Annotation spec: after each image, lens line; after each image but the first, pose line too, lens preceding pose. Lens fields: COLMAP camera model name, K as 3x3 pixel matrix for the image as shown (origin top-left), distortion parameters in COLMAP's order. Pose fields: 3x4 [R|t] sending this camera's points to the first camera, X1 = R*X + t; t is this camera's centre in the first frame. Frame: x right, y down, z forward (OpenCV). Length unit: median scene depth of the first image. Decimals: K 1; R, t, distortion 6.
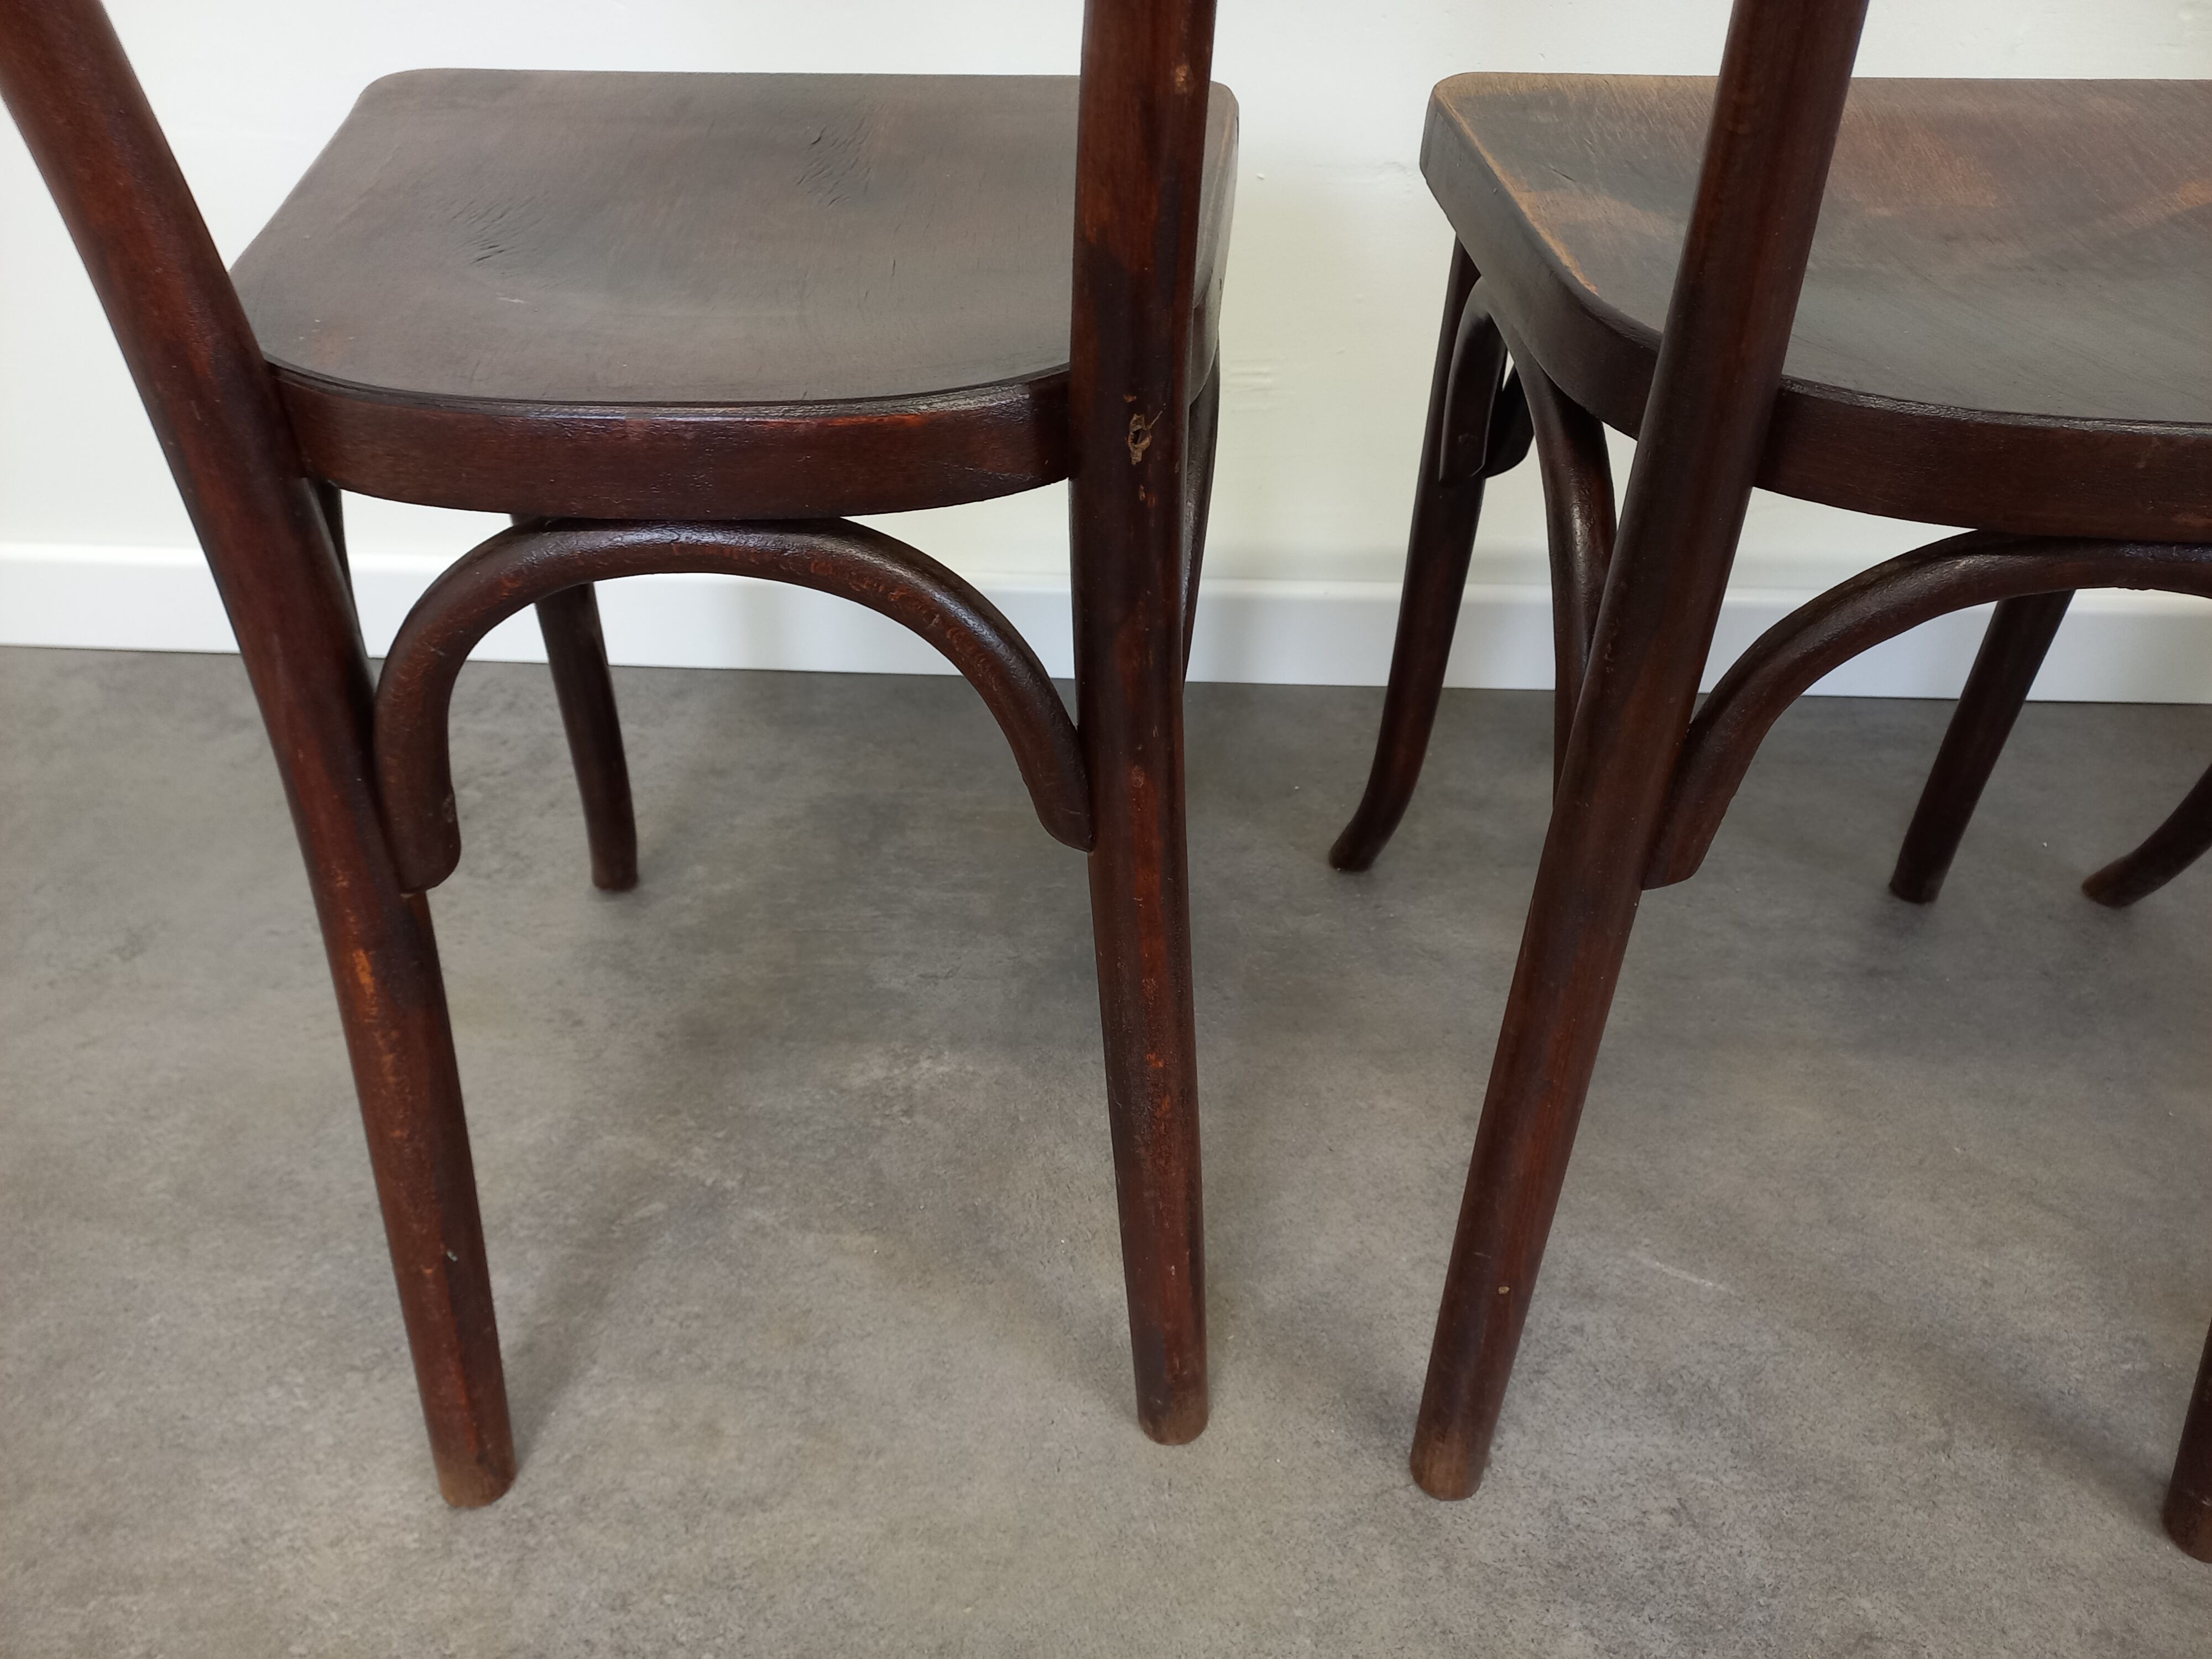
lens RADIAL K [[1585.1, 0, 1121.9], [0, 1585.1, 881.9], [0, 0, 1]] dist [0.043347, -0.021925]
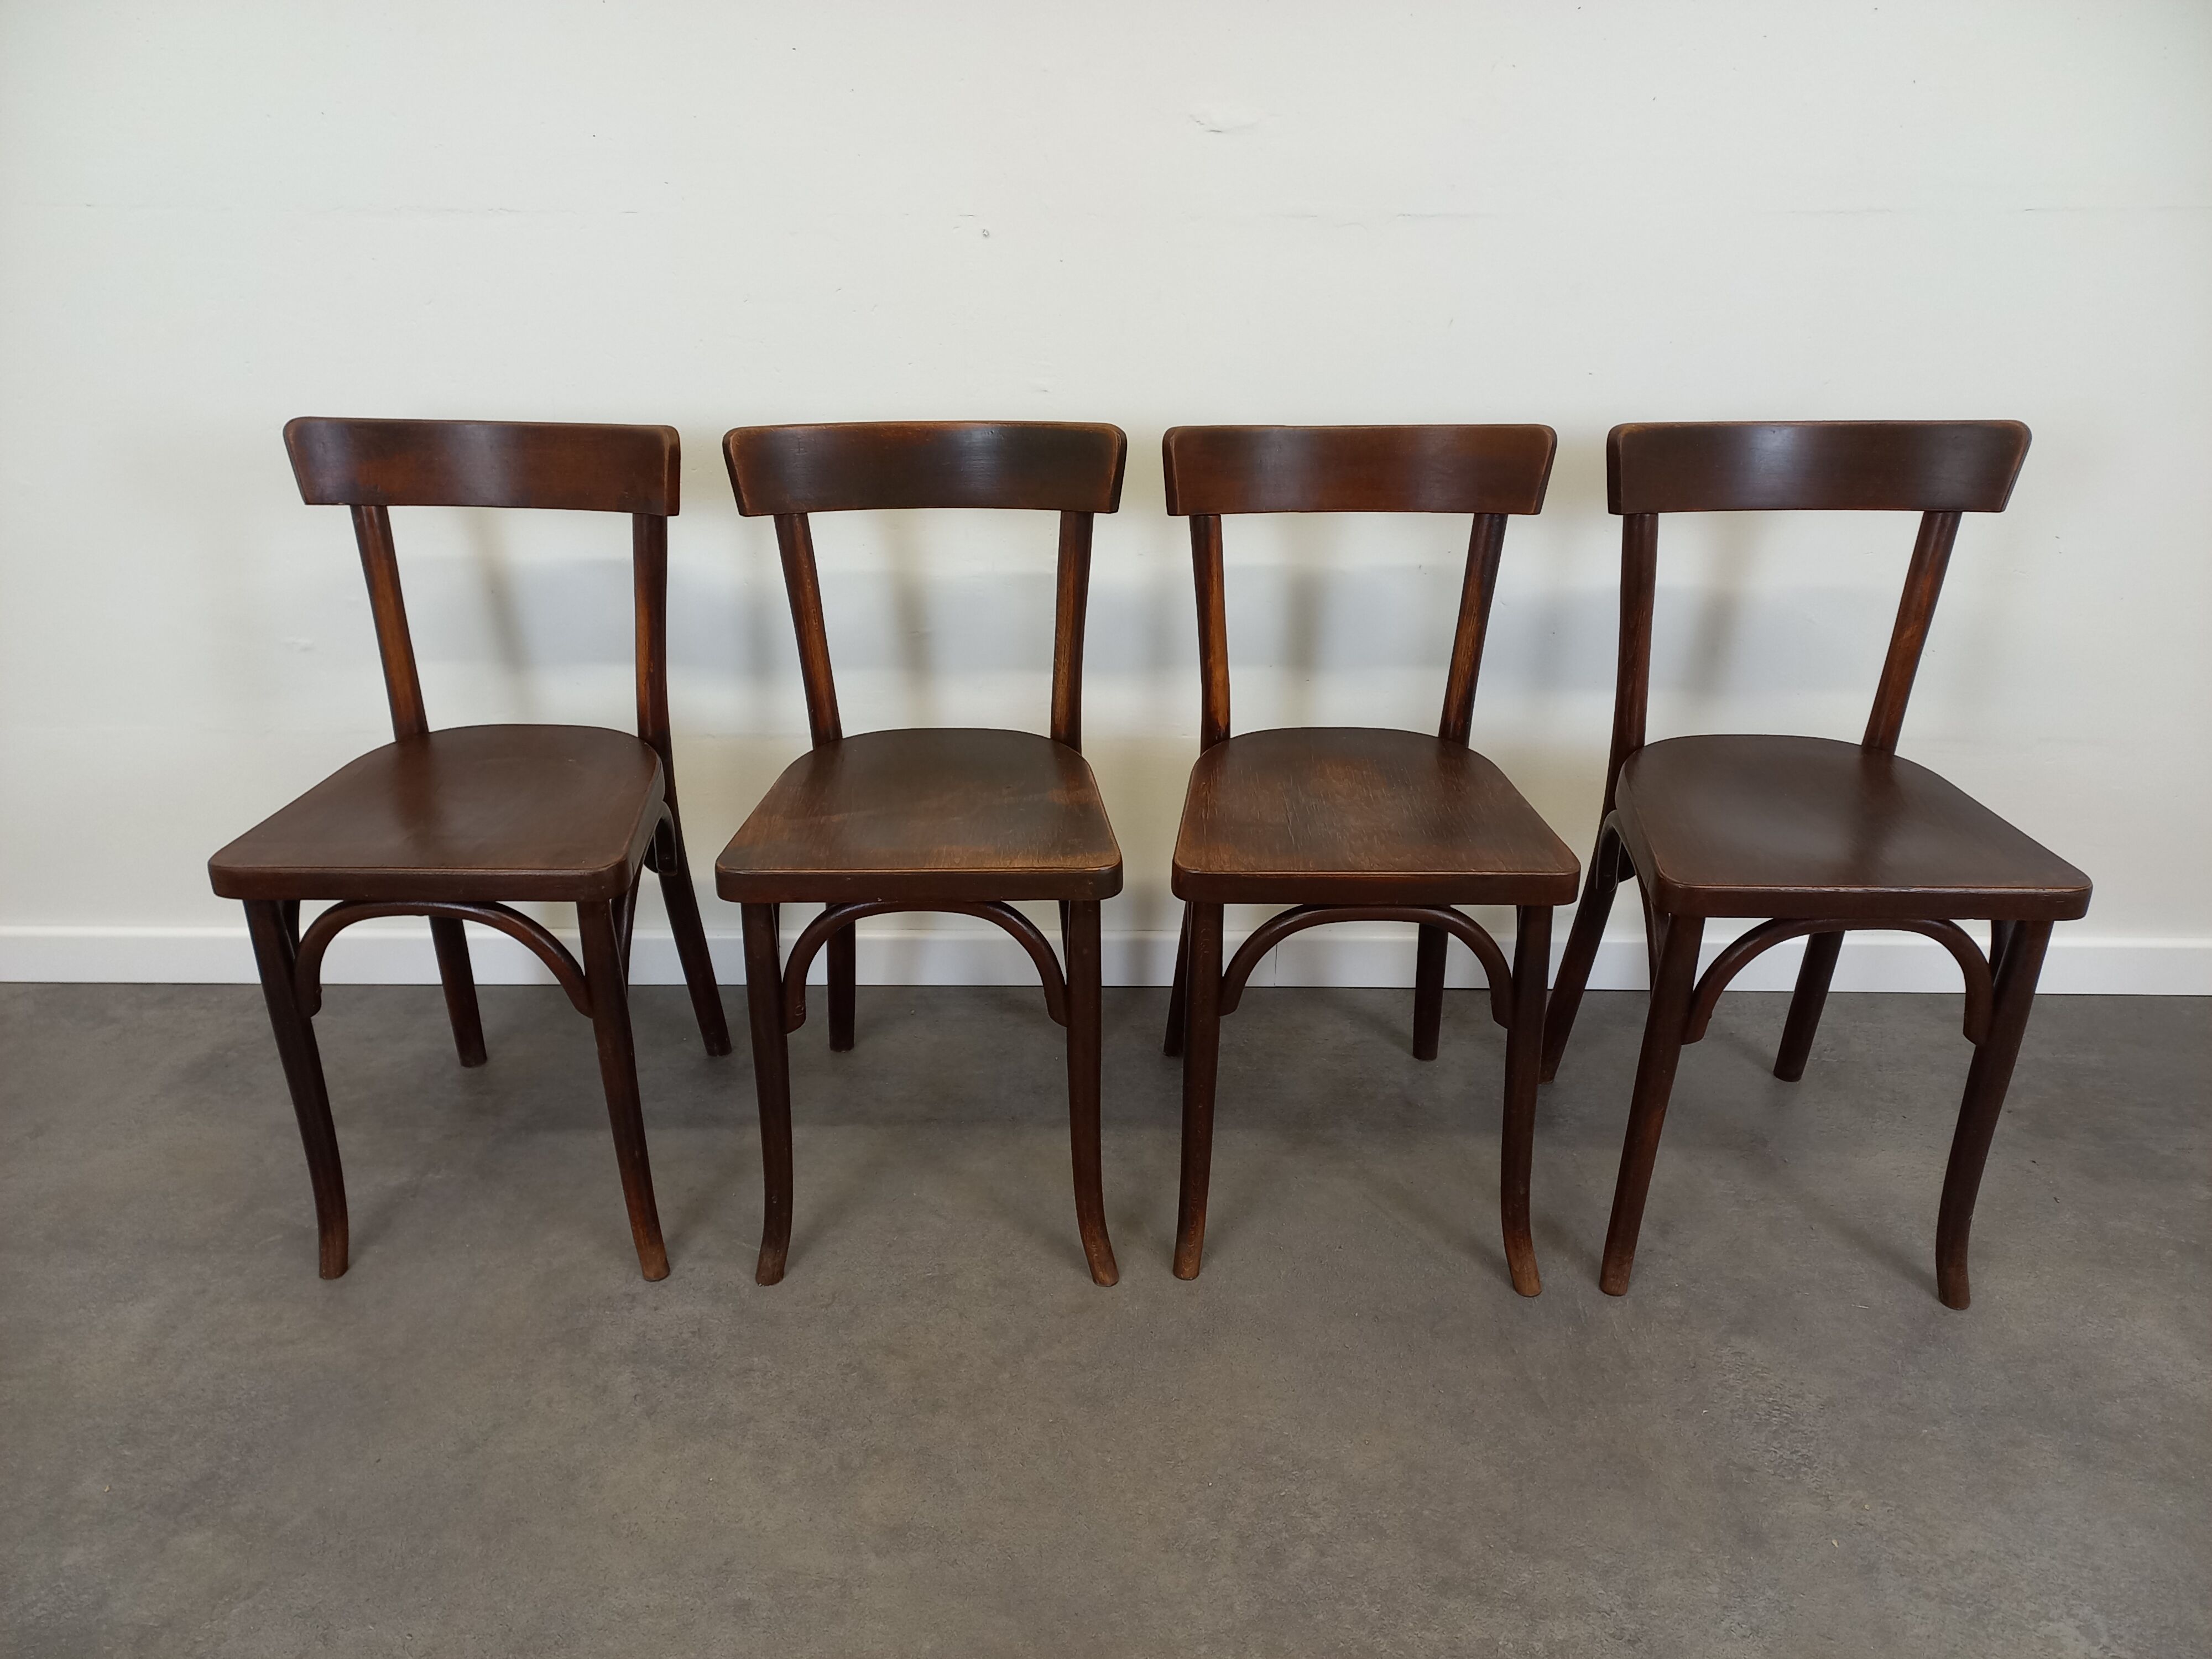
lens RADIAL K [[1585.1, 0, 1098.7], [0, 1585.1, 855.4], [0, 0, 1]] dist [0.043347, -0.021925]
pose [[0.999402, -0.018502, 0.029220, 0.759940], [0.024284, 0.976975, -0.211966, 0.191699], [-0.024625, 0.212548, 0.976840, -1.238355]]
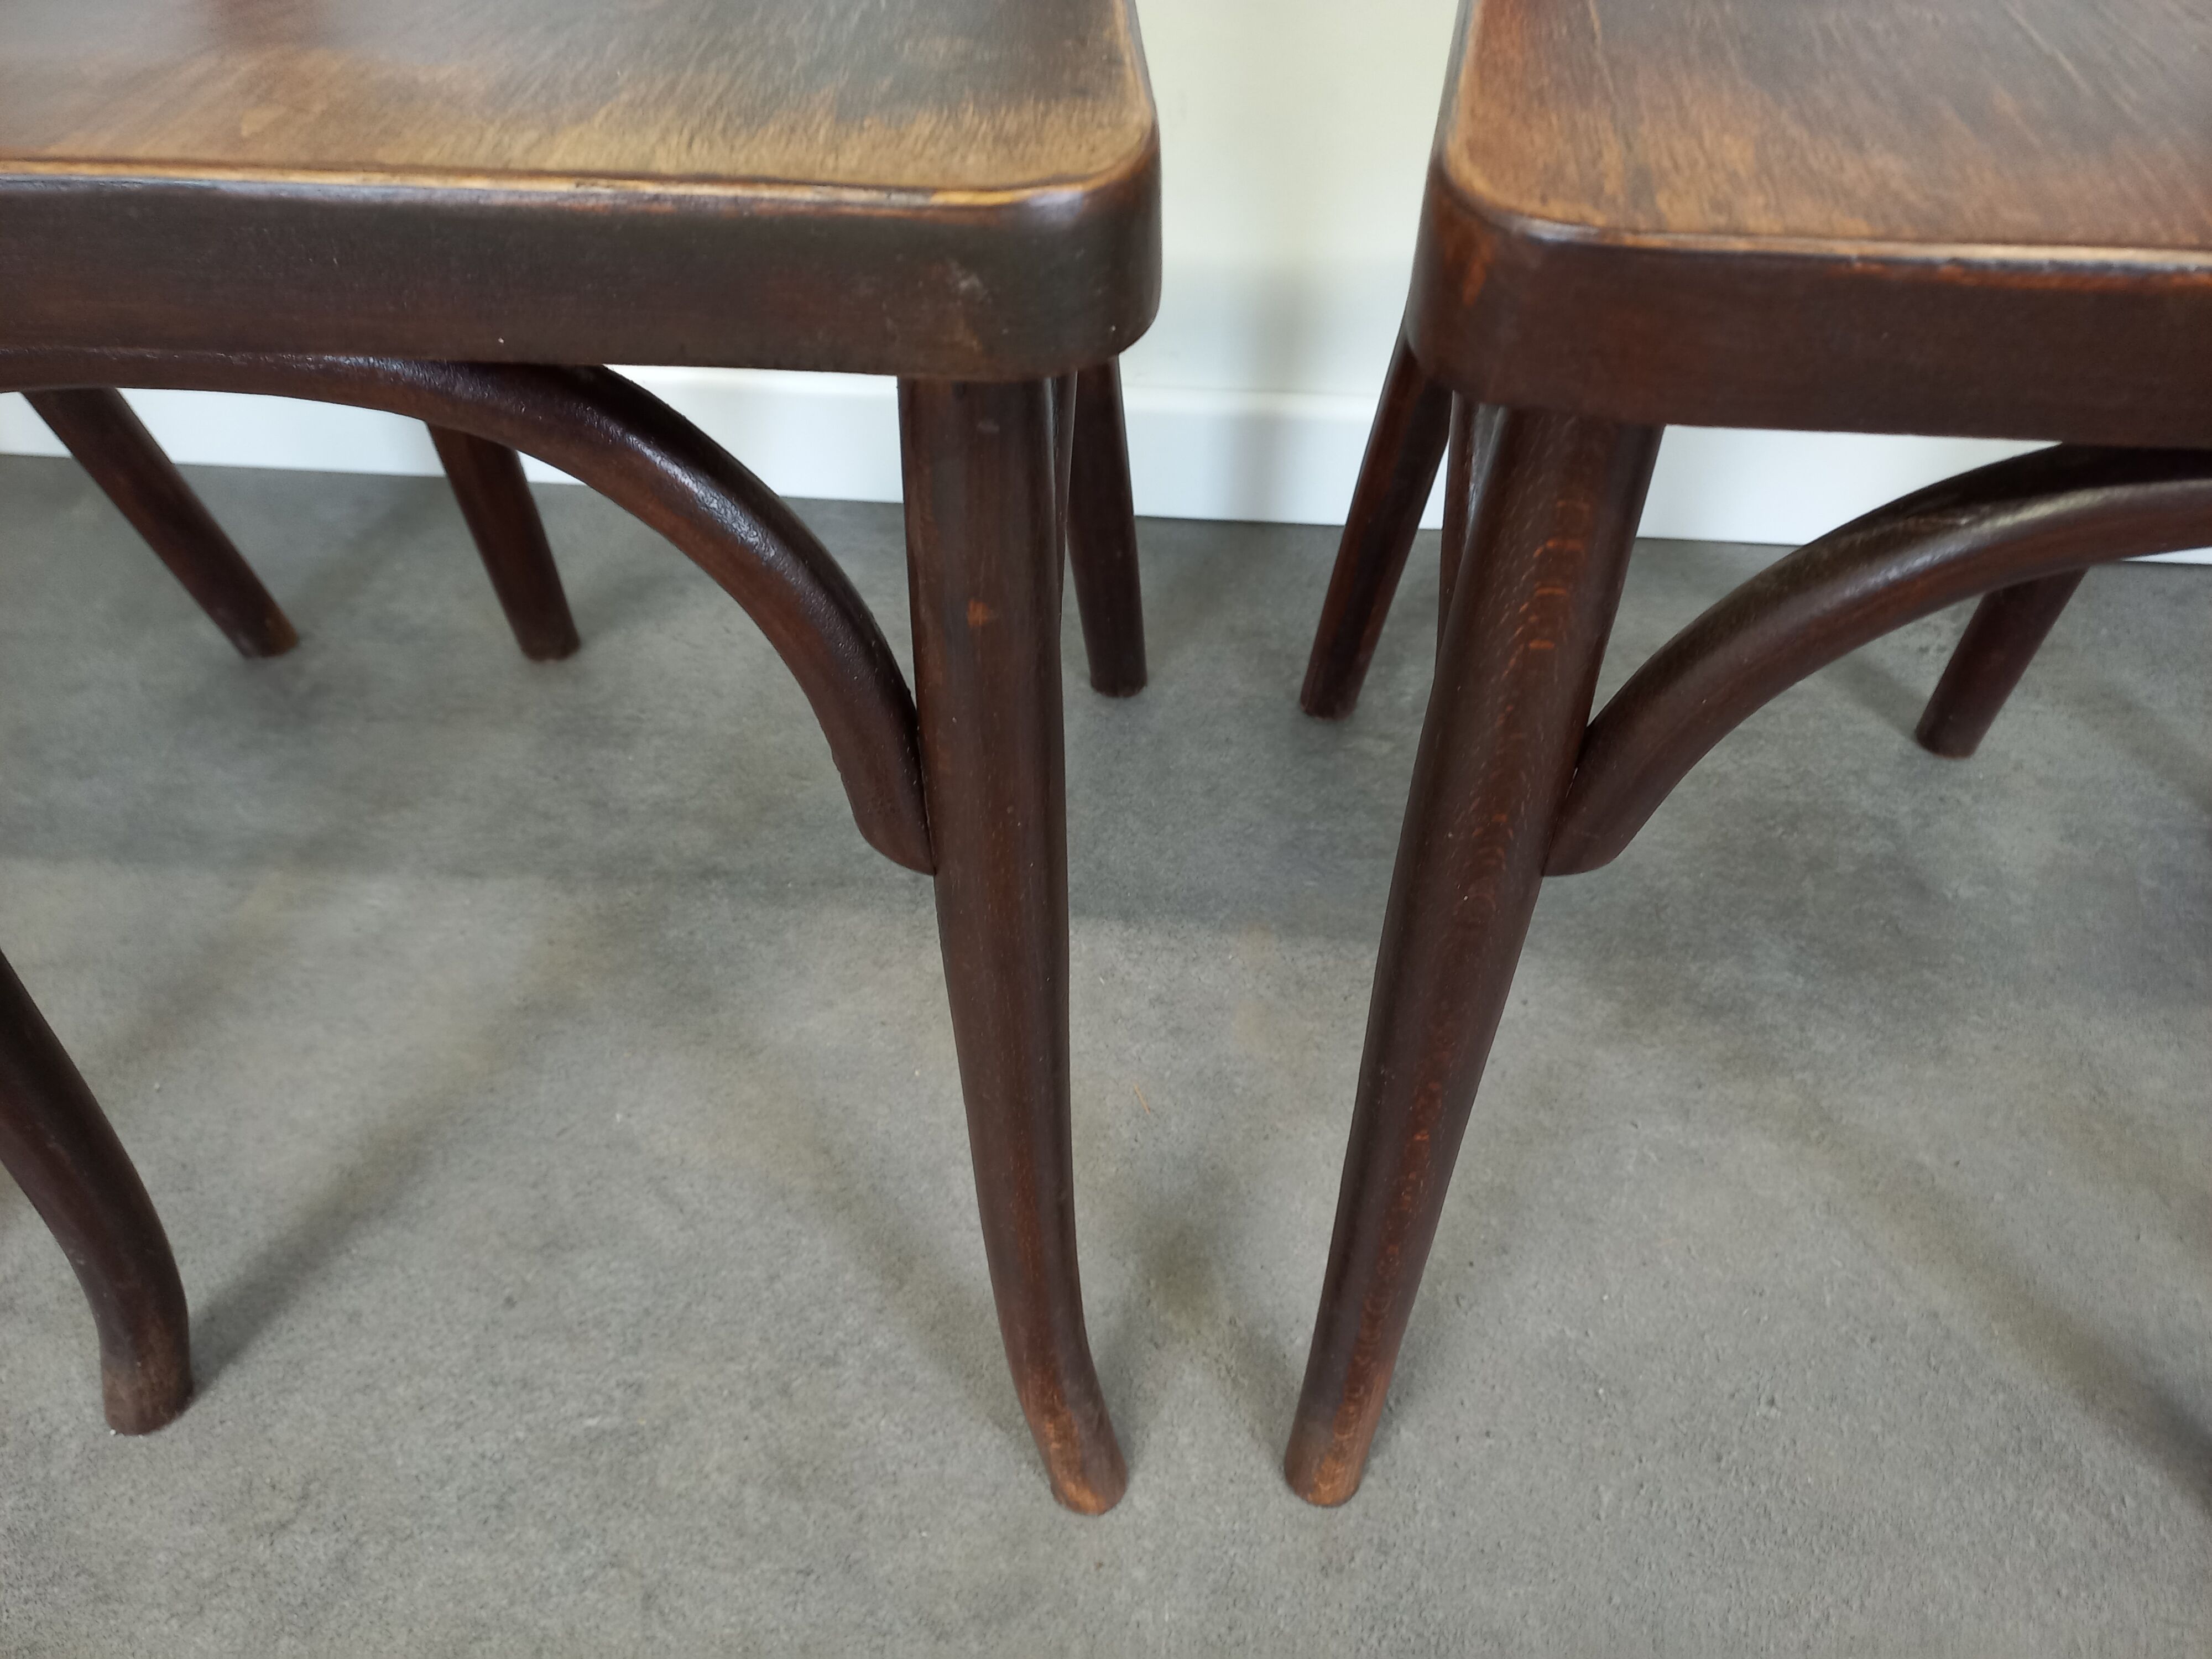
lens RADIAL K [[1585.1, 0, 1122.6], [0, 1585.1, 826.4], [0, 0, 1]] dist [0.043347, -0.021925]
pose [[0.998994, 0.027923, -0.035088, 0.853454], [-0.022514, 0.989020, 0.146056, -0.109535], [0.038781, -0.145119, 0.988654, 0.251207]]
